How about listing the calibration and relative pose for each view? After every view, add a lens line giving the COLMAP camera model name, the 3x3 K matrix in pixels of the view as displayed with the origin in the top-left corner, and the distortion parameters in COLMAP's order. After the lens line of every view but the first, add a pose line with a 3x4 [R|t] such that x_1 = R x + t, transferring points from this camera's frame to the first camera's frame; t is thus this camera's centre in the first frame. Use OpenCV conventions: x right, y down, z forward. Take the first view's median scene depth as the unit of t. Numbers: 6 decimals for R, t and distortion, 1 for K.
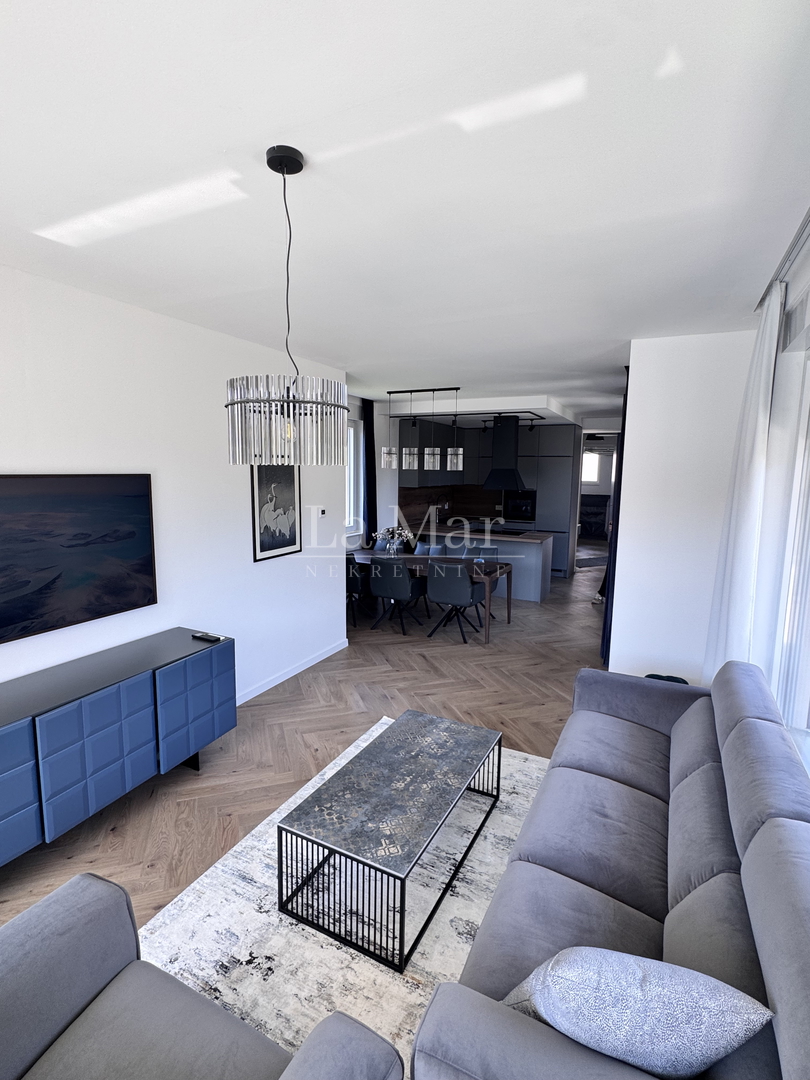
lens RADIAL K [[525.7, 0, 402.6], [0, 525.7, 538.8], [0, 0, 1]] dist [0.002553, 0.000211]
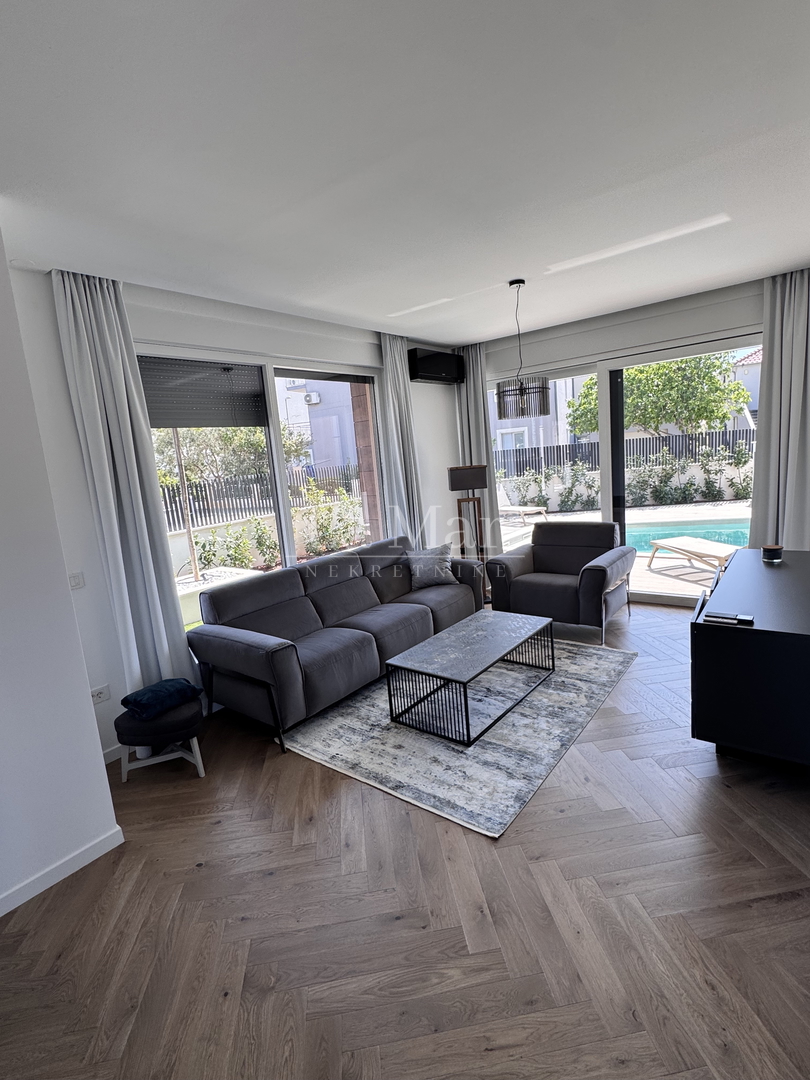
lens RADIAL K [[525.7, 0, 405.4], [0, 525.7, 542.5], [0, 0, 1]] dist [0.002553, 0.000211]
pose [[-0.979430, 0.036005, 0.198544, -0.058125], [0.095117, 0.950155, 0.296913, -0.136074], [-0.177957, 0.309691, -0.934036, 1.336981]]
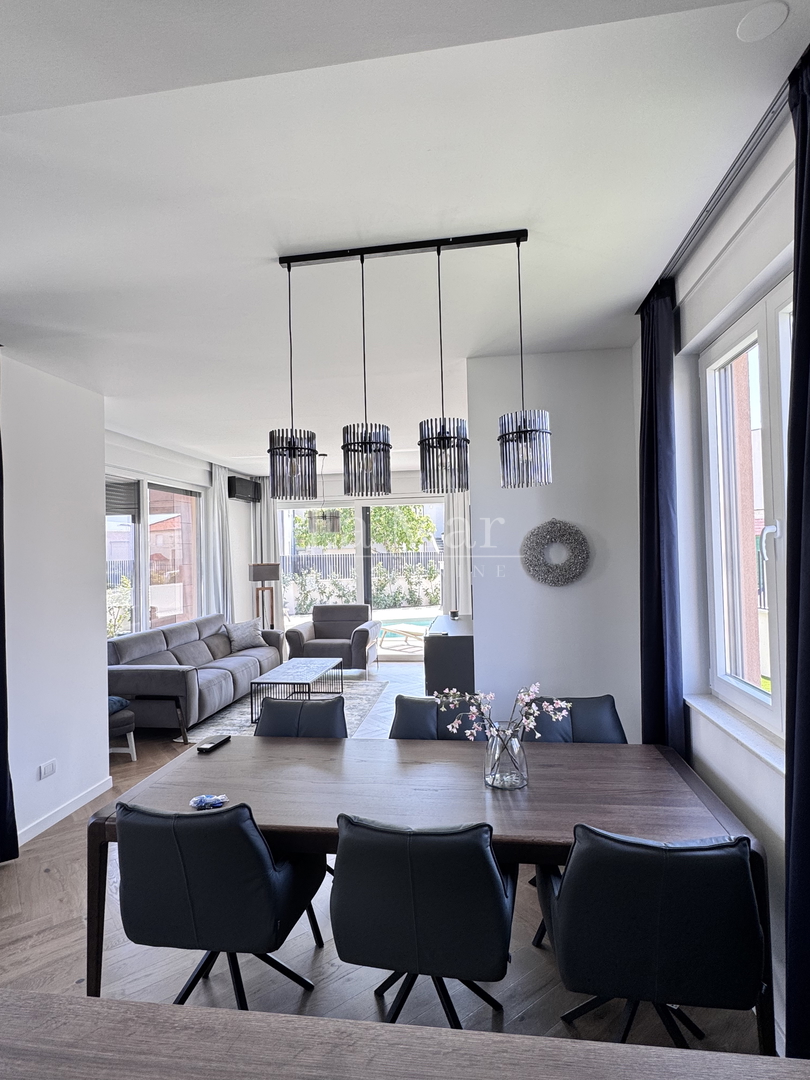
lens RADIAL K [[563.1, 0, 406.1], [0, 563.1, 538.8], [0, 0, 1]] dist [0.001457, 0.000127]
pose [[-0.946144, 0.000599, -0.323746, 0.154674], [-0.034580, 0.994091, 0.102899, -0.191225], [0.321894, 0.108553, -0.940532, 1.821933]]
